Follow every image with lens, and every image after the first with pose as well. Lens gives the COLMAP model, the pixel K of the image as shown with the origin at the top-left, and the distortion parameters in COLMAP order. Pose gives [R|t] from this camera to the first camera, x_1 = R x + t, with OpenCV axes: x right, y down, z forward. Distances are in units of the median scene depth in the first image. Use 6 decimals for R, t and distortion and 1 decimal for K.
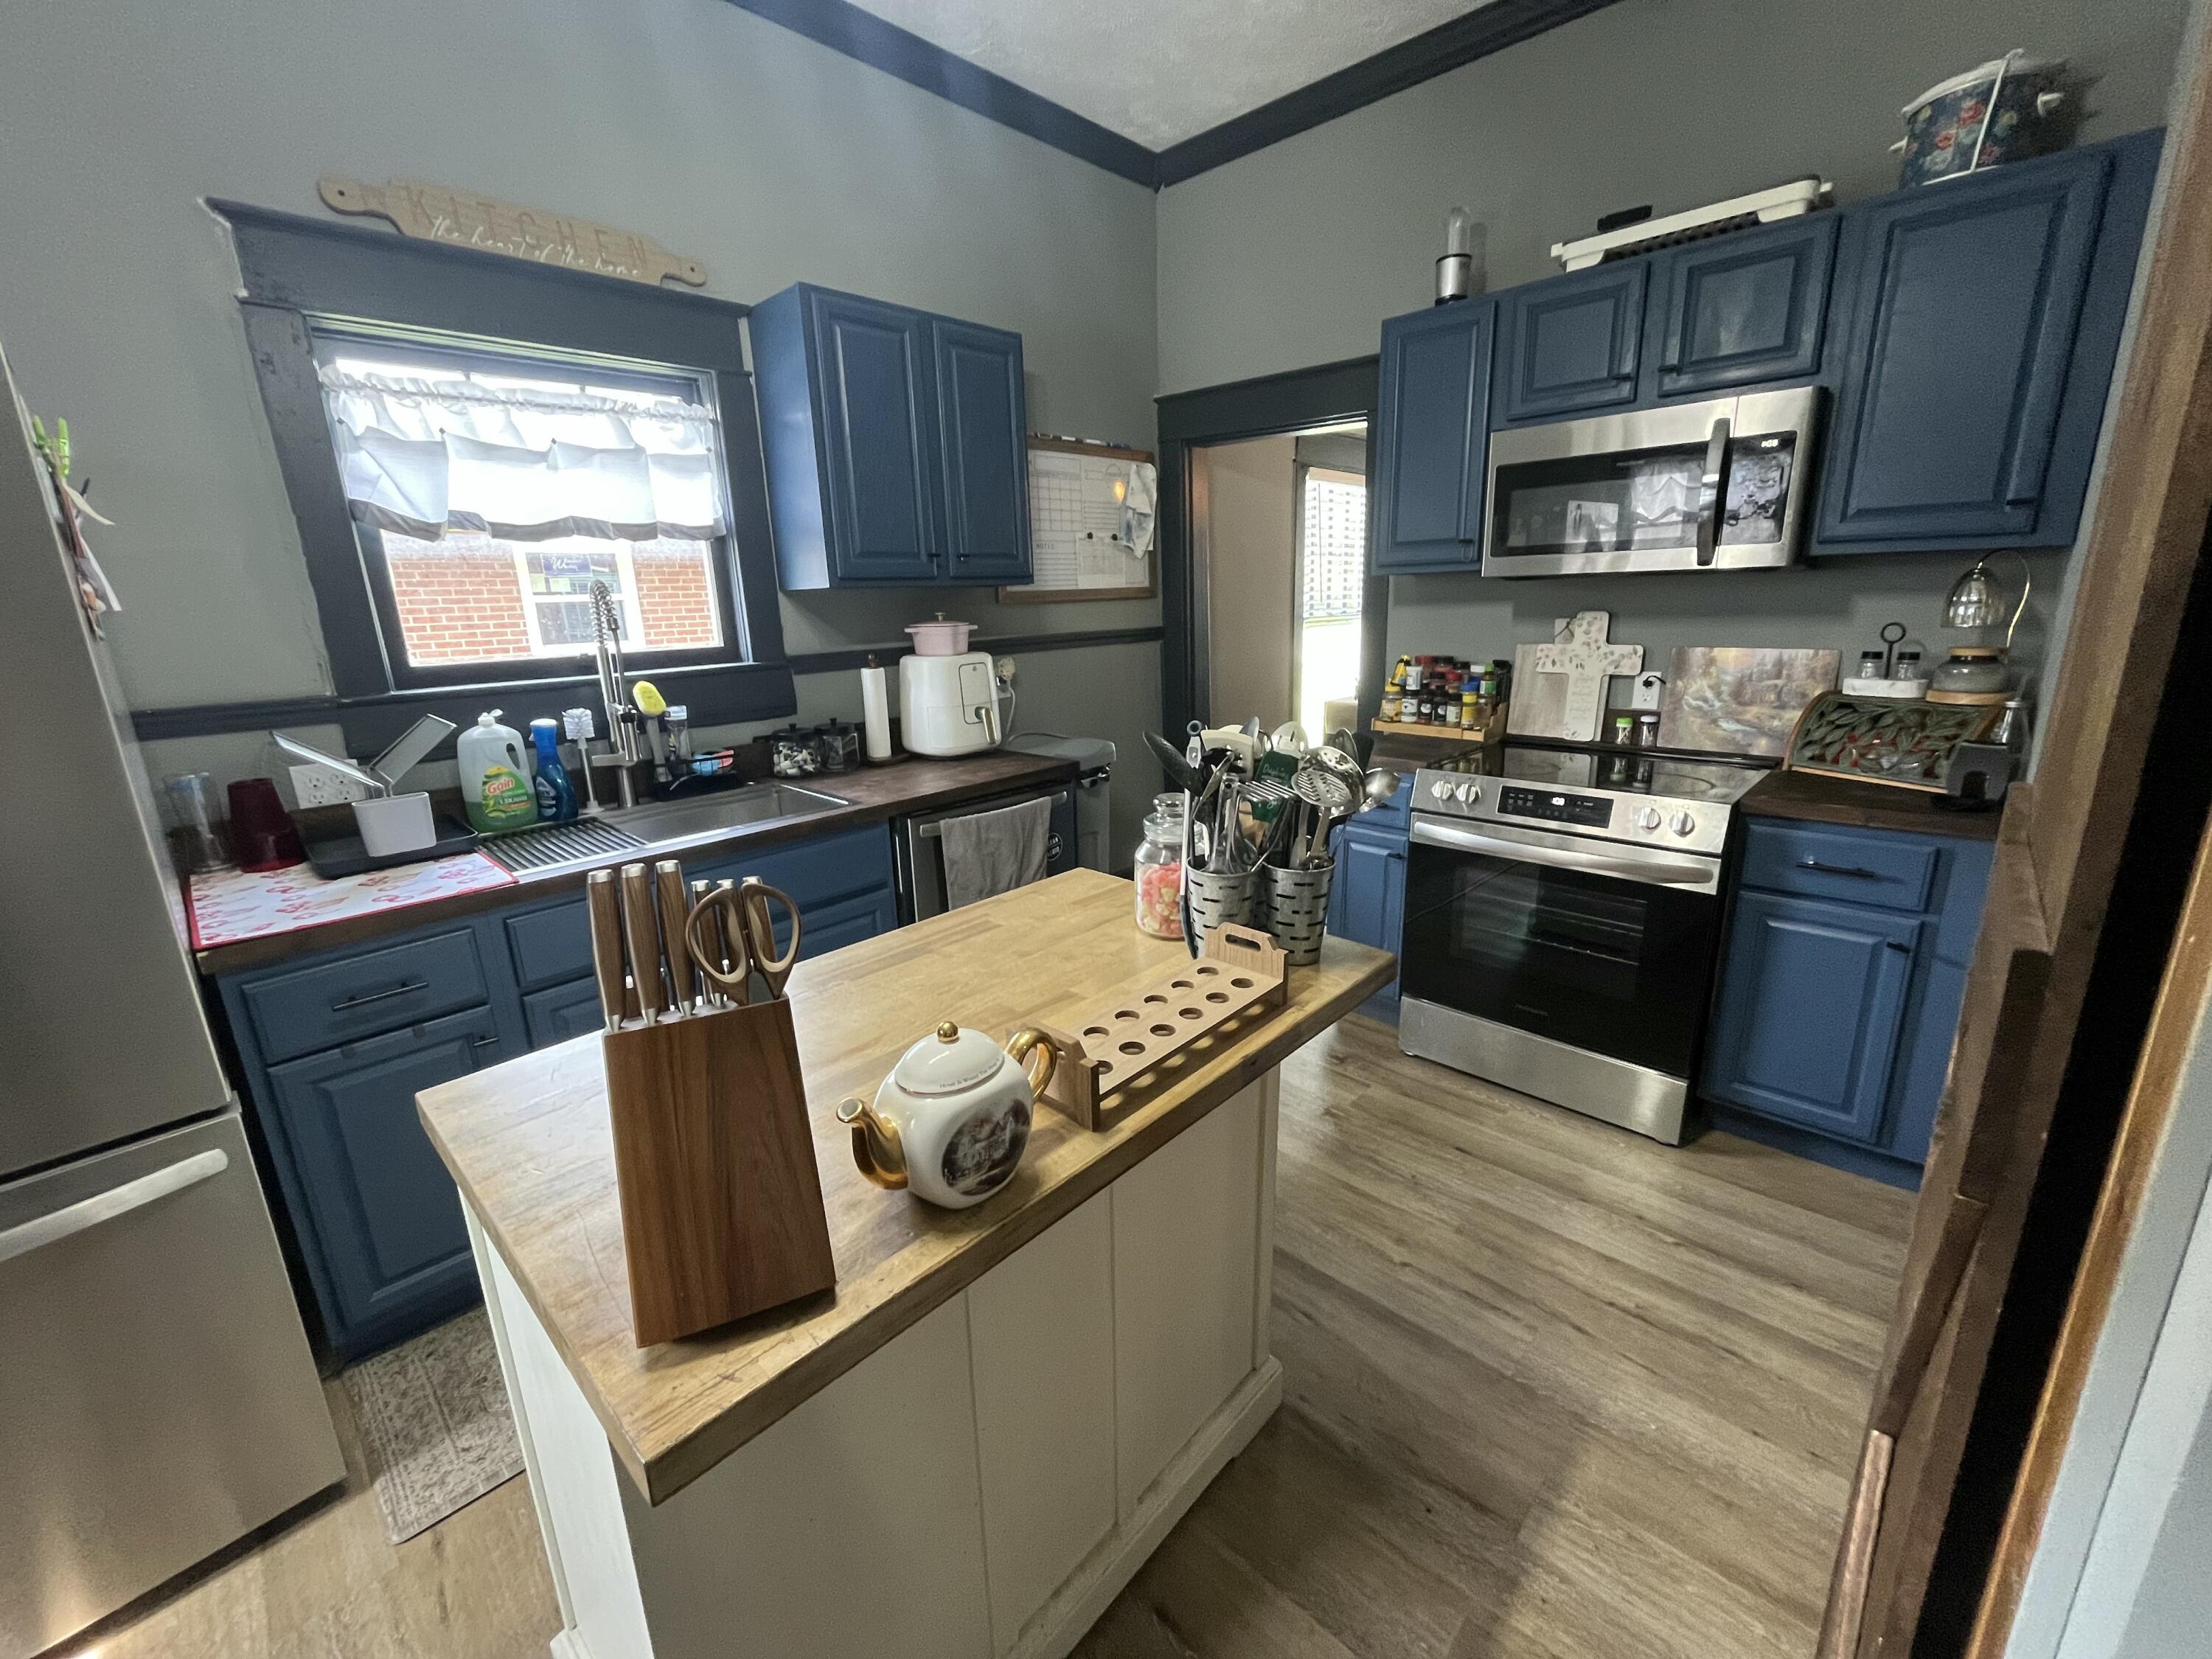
lens RADIAL K [[891.7, 0, 1104.8], [0, 891.7, 823.5], [0, 0, 1]] dist [-0.002369, -0.000368]
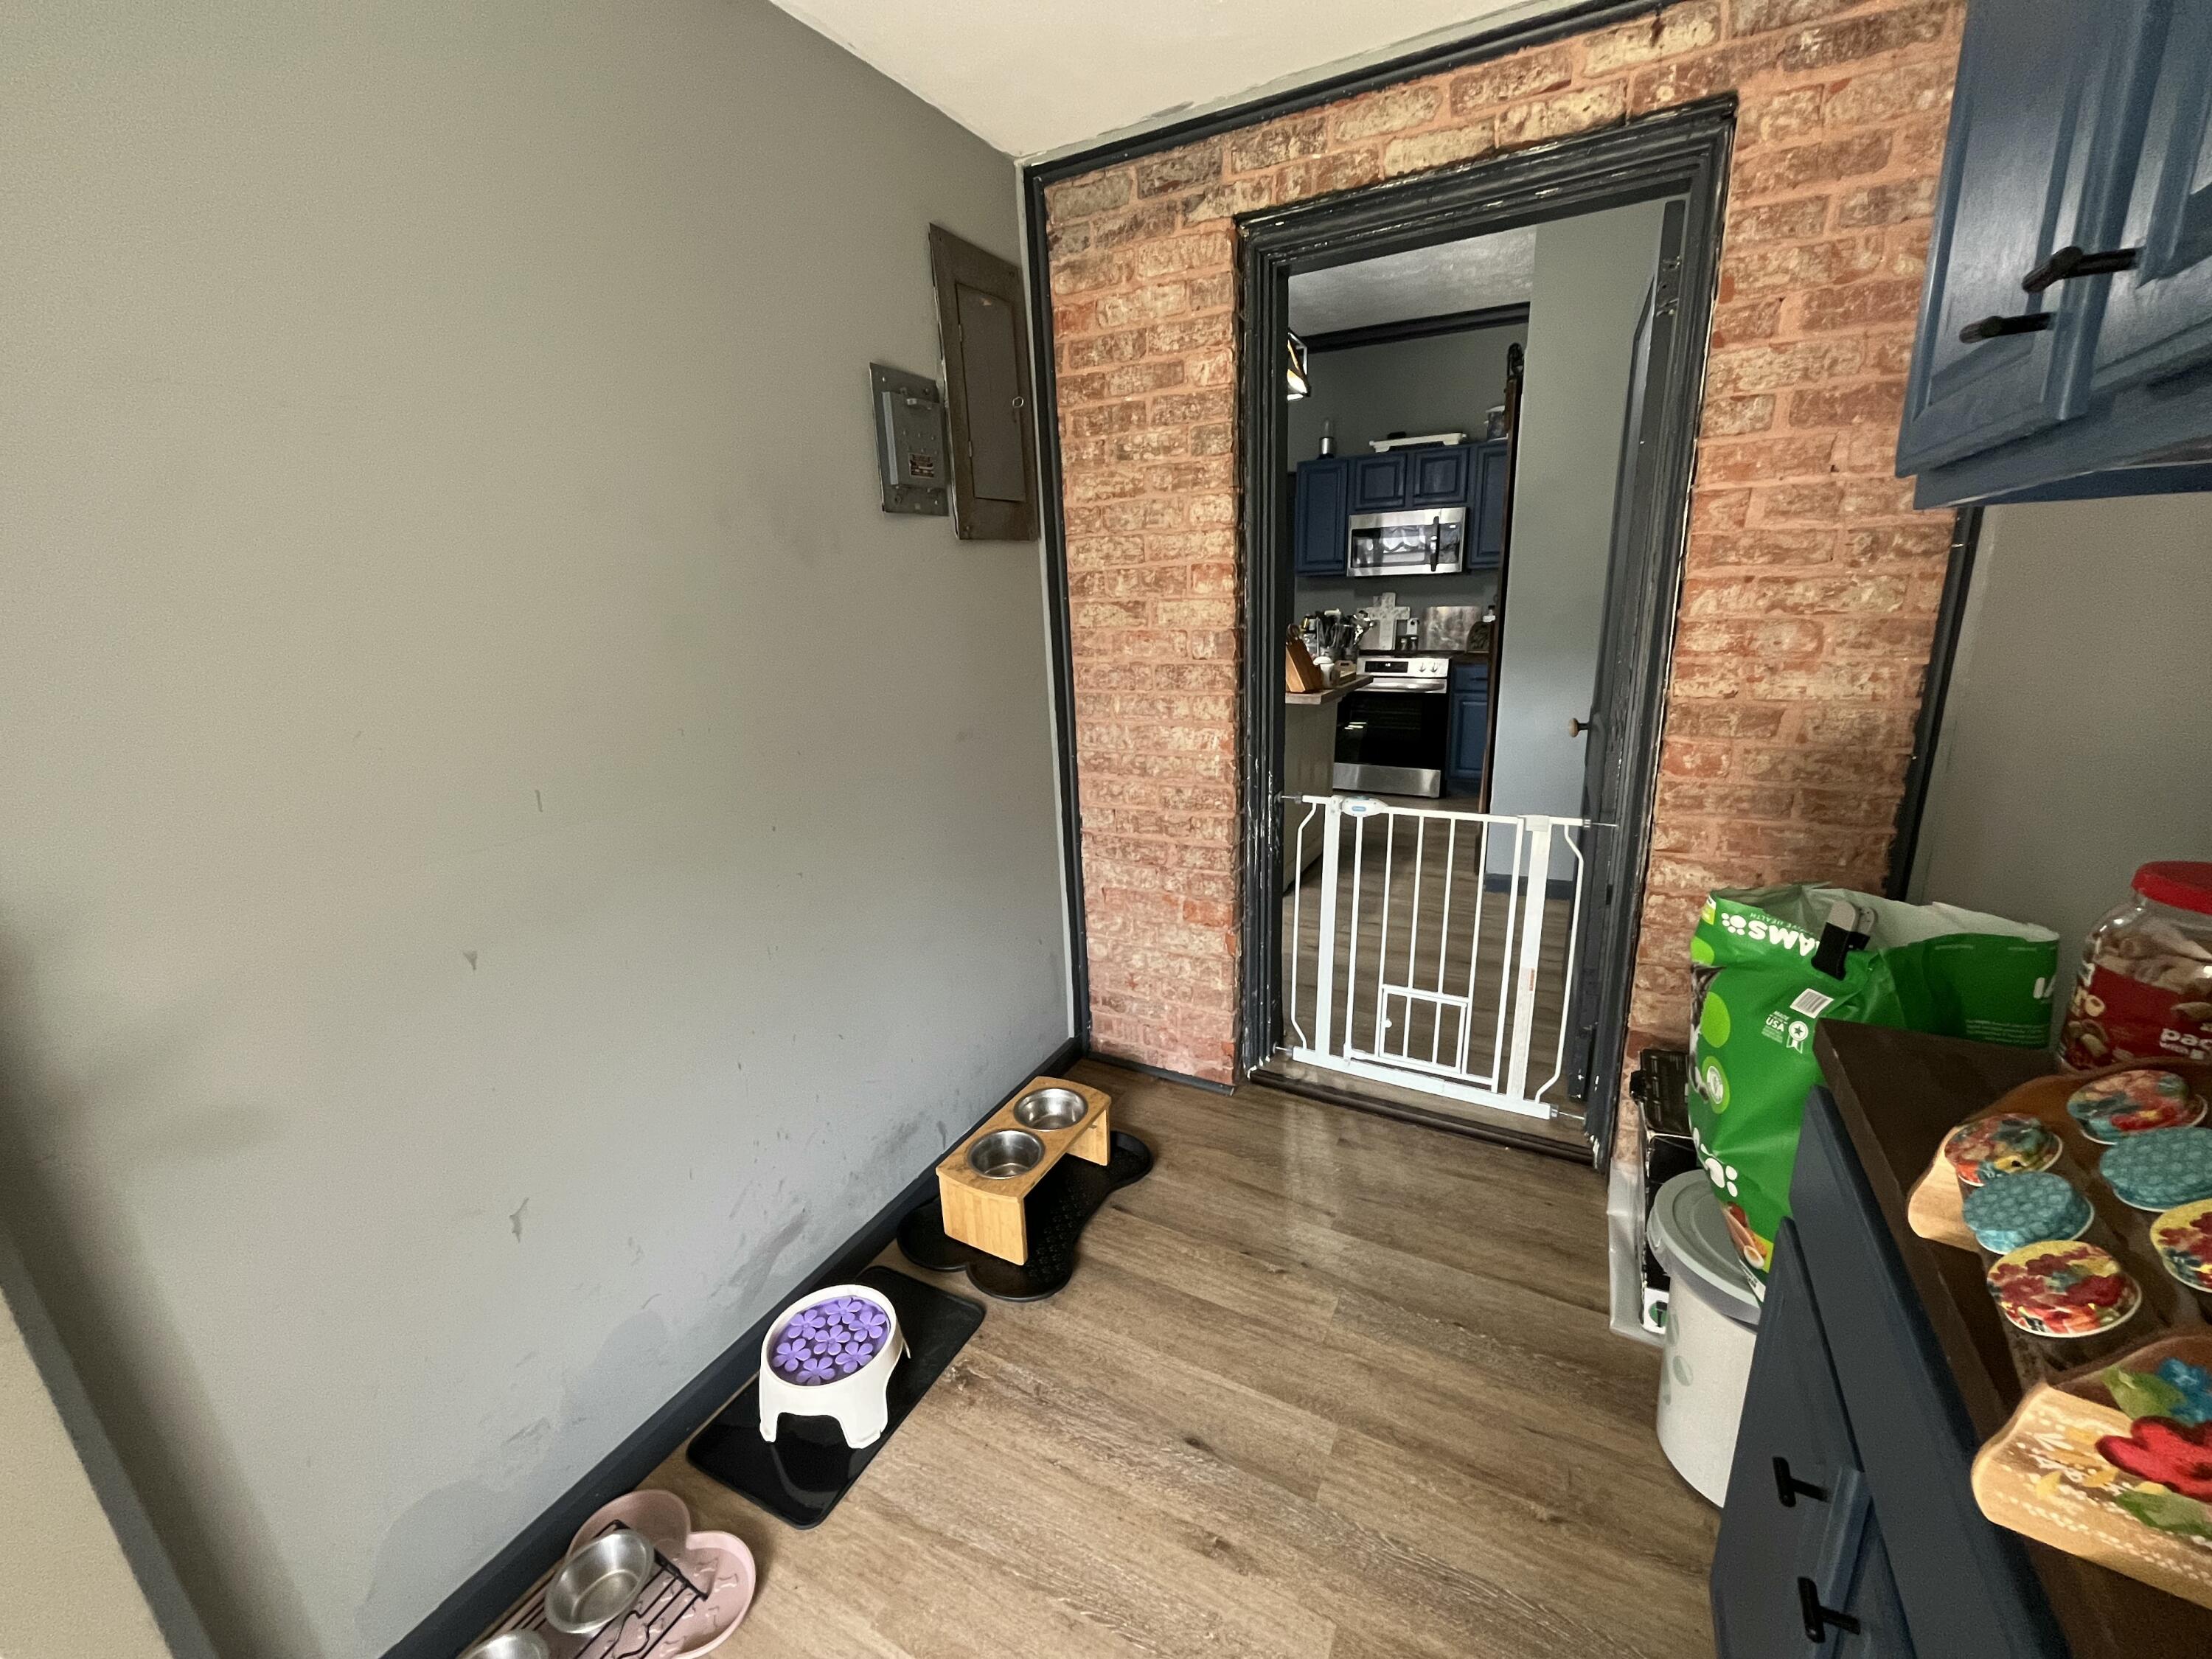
lens RADIAL K [[891.7, 0, 1099.1], [0, 891.7, 832.3], [0, 0, 1]] dist [-0.002369, -0.000368]
pose [[0.967137, -0.061016, 0.246827, -0.909607], [0.062806, 0.998026, 0.000622, 0.384767], [-0.246377, 0.014901, 0.969059, -1.205000]]
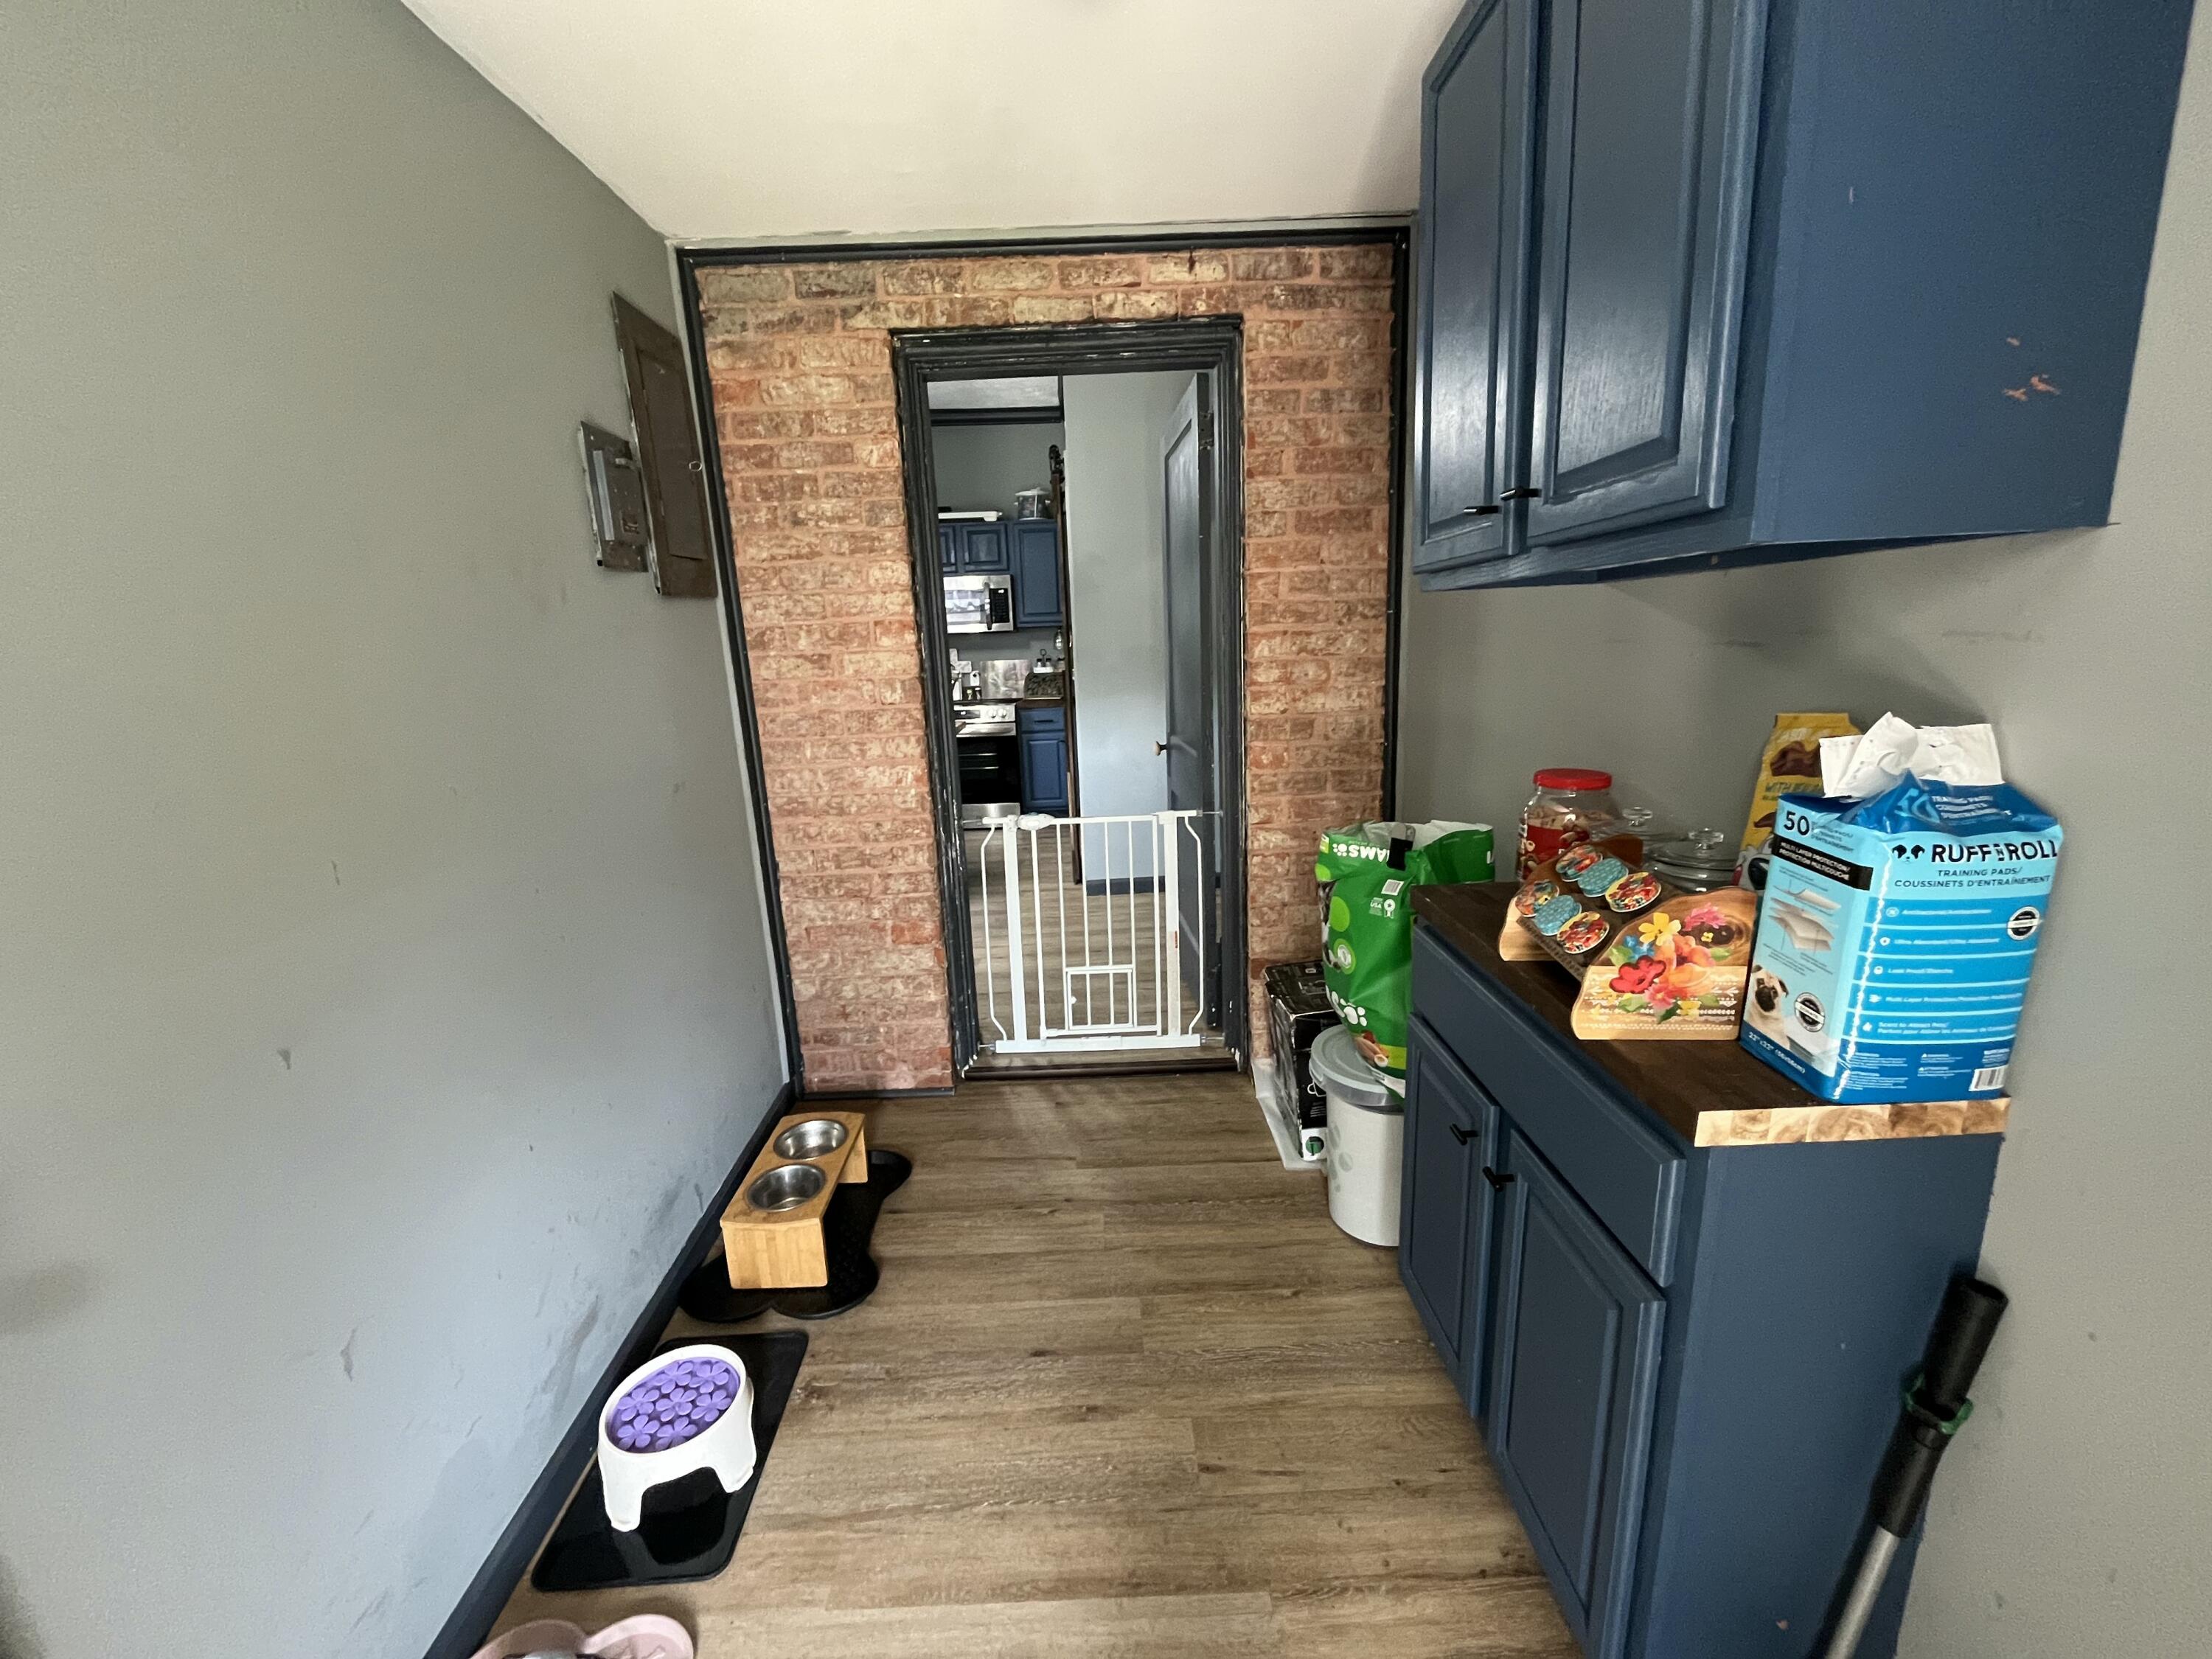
lens RADIAL K [[891.7, 0, 1095.4], [0, 891.7, 832.8], [0, 0, 1]] dist [-0.002369, -0.000368]
pose [[0.716231, -0.142347, 0.683191, -1.124379], [0.190906, 0.981599, 0.004384, 0.399845], [-0.671244, 0.127285, 0.730226, -1.233341]]
